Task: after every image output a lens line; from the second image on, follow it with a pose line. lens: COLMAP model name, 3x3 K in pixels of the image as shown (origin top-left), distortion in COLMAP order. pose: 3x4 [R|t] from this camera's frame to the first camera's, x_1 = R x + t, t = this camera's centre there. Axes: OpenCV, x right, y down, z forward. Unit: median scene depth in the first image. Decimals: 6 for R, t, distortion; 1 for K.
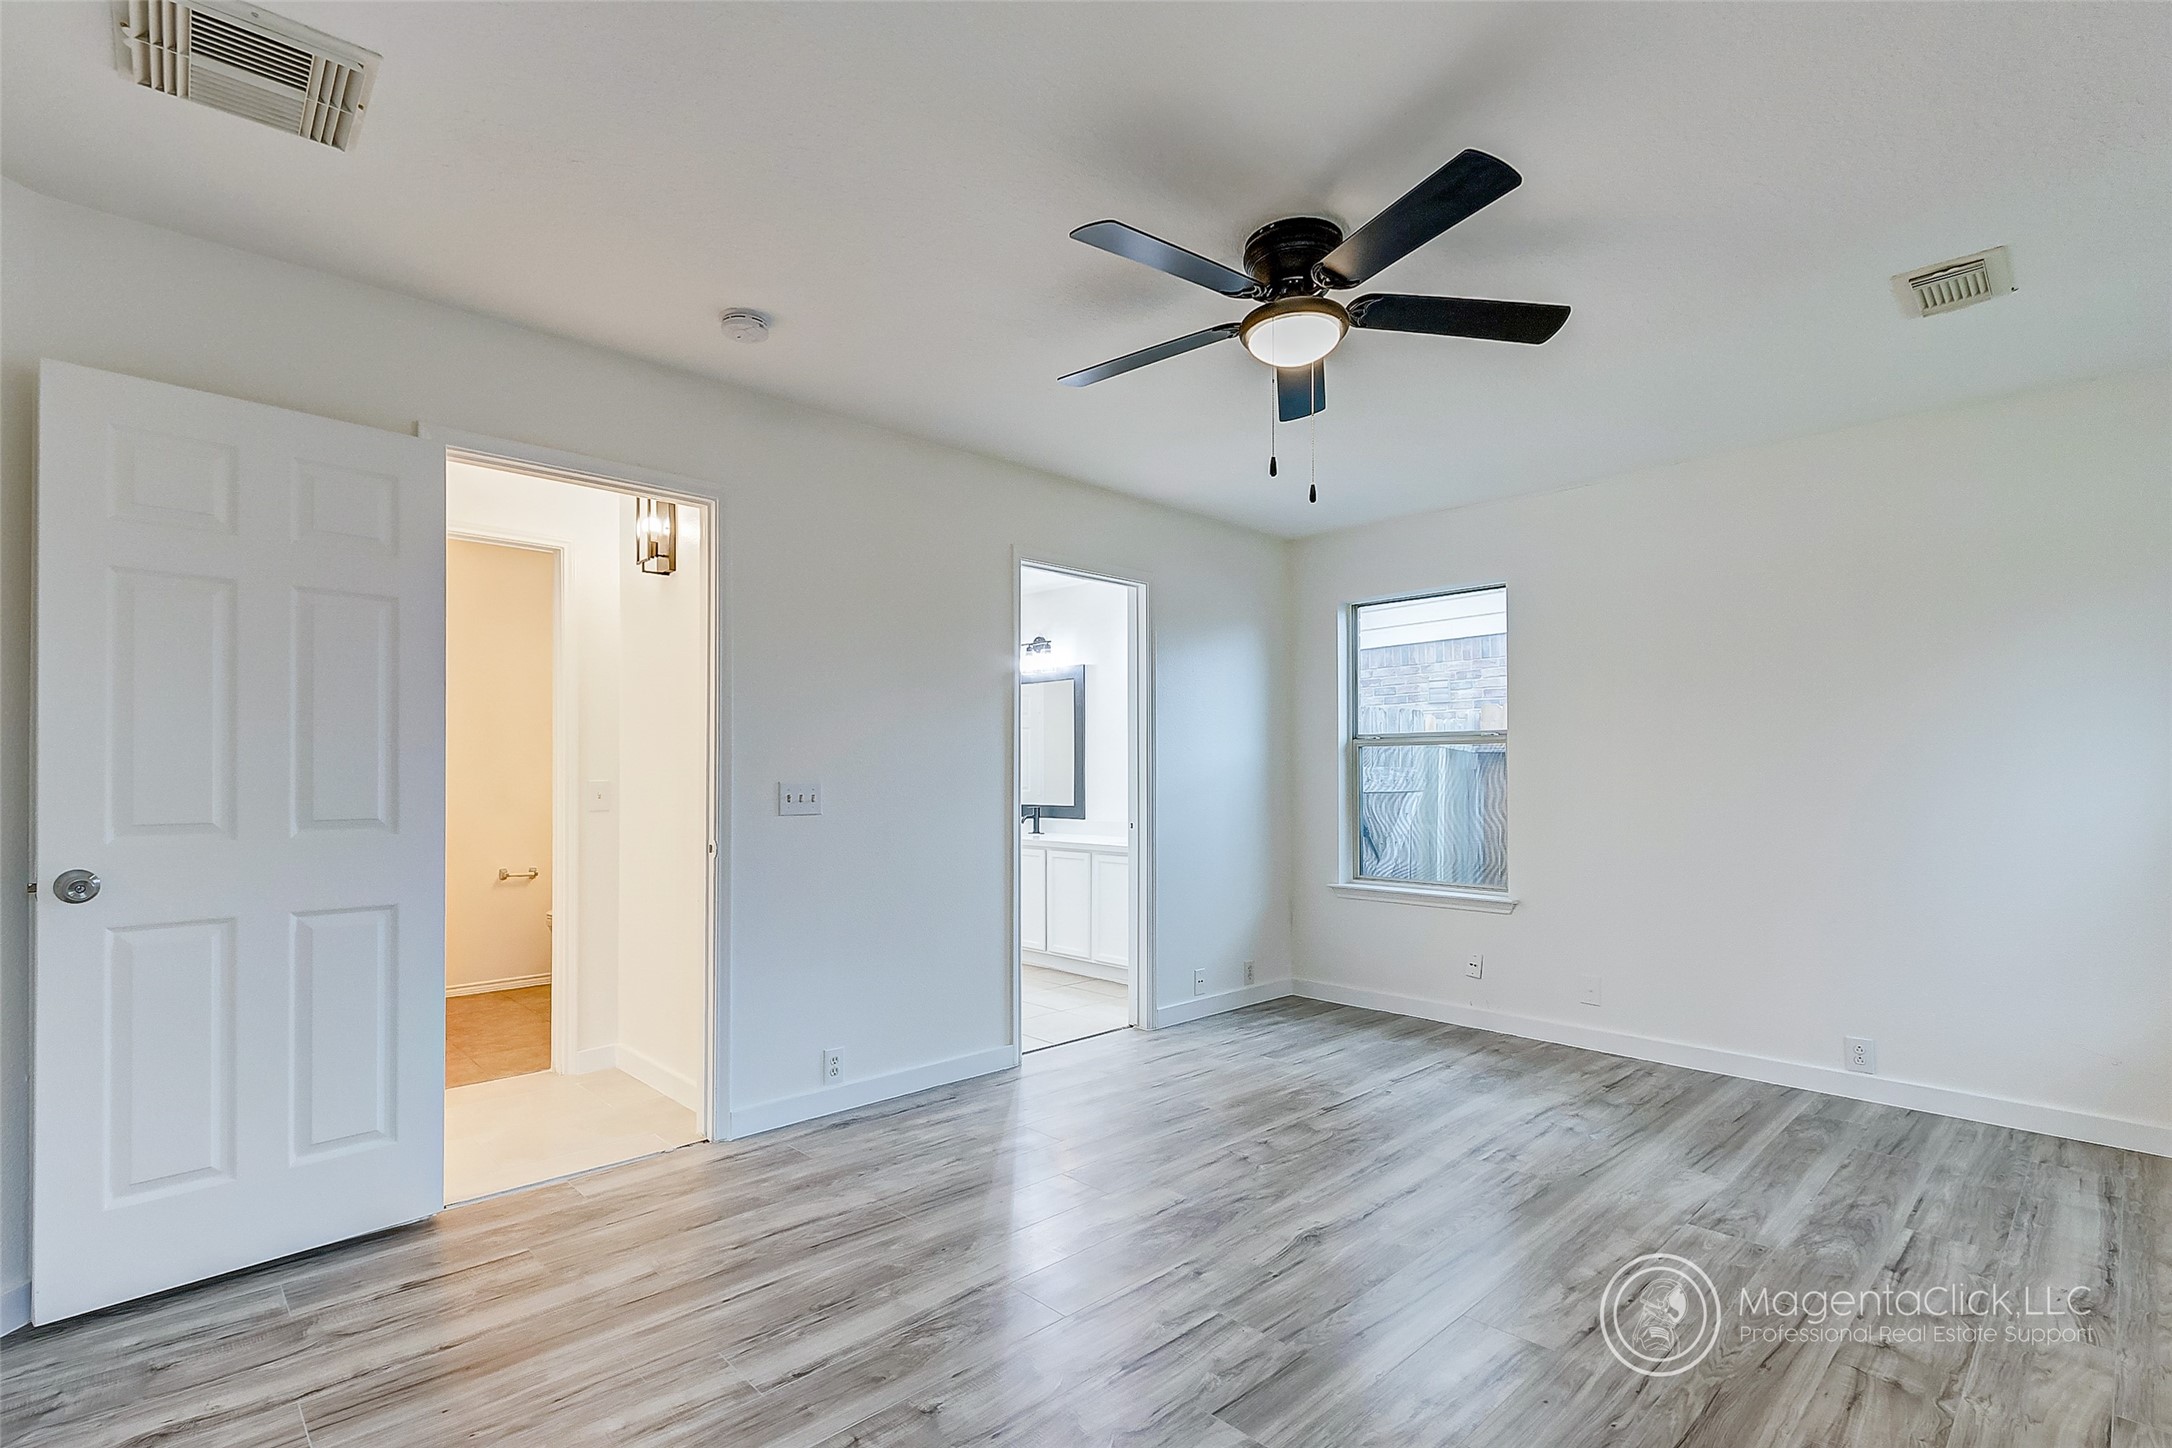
lens RADIAL K [[1002.6, 0, 1063.0], [0, 1002.6, 760.7], [0, 0, 1]] dist [0.005512, -0.001440]
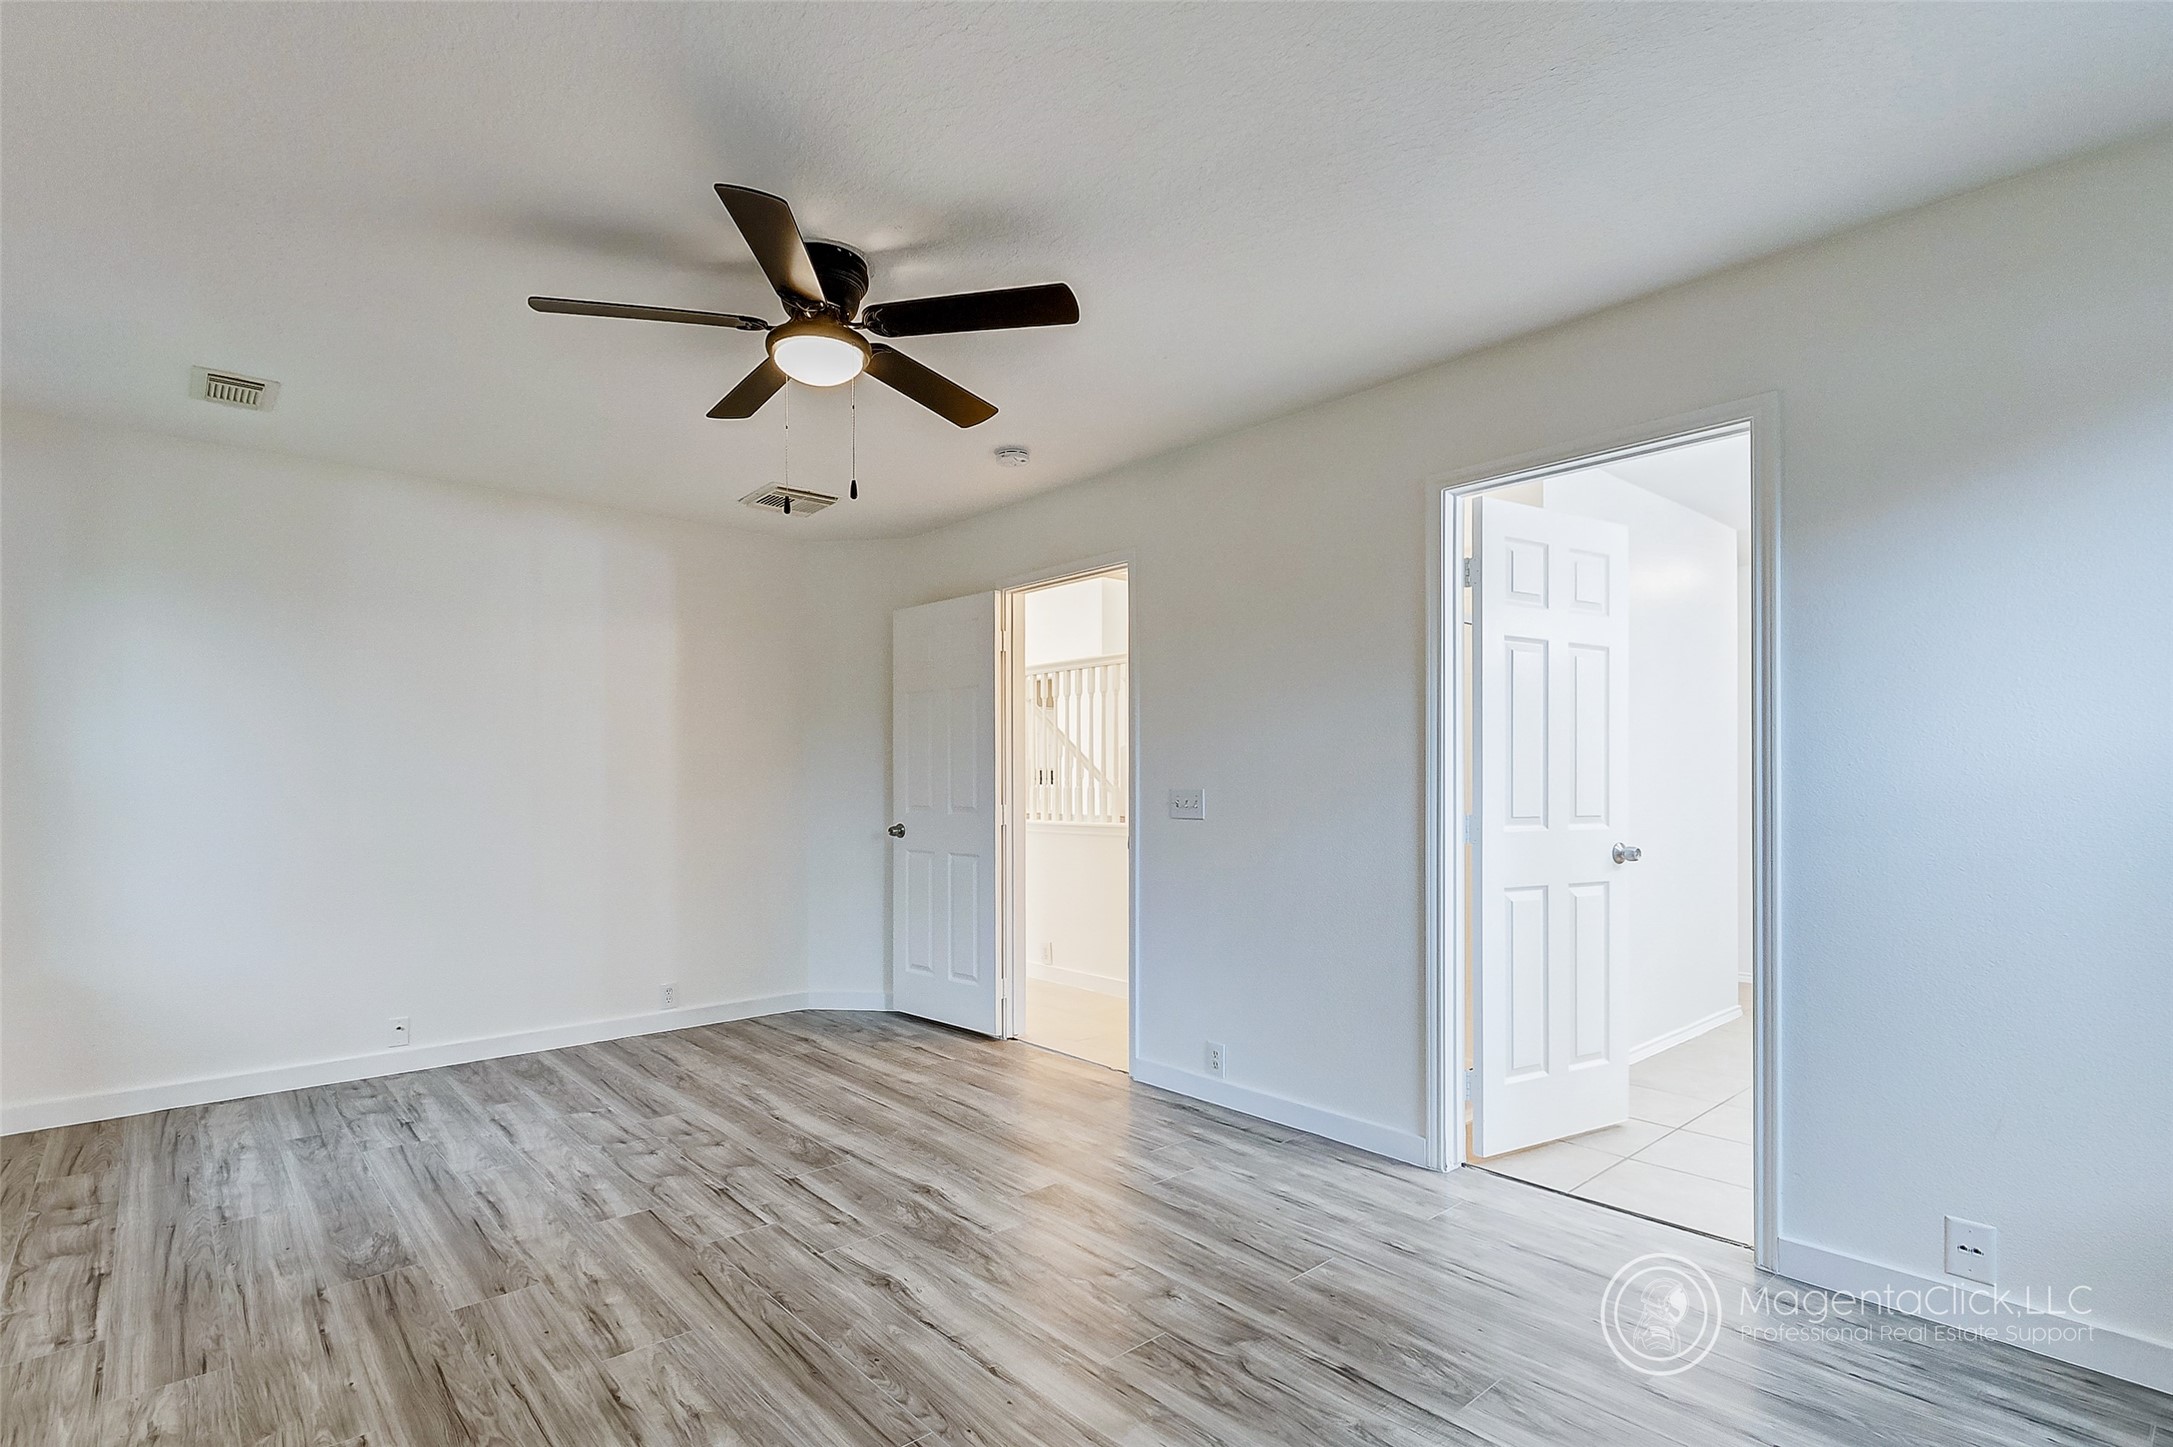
lens RADIAL K [[1035.0, 0, 1019.1], [0, 1035.0, 780.6], [0, 0, 1]] dist [0.001885, -0.000304]
pose [[-0.057965, -0.002135, -0.998316, 0.904976], [0.016369, 0.999861, -0.003088, 0.012165], [0.998184, -0.016520, -0.057922, 0.898003]]
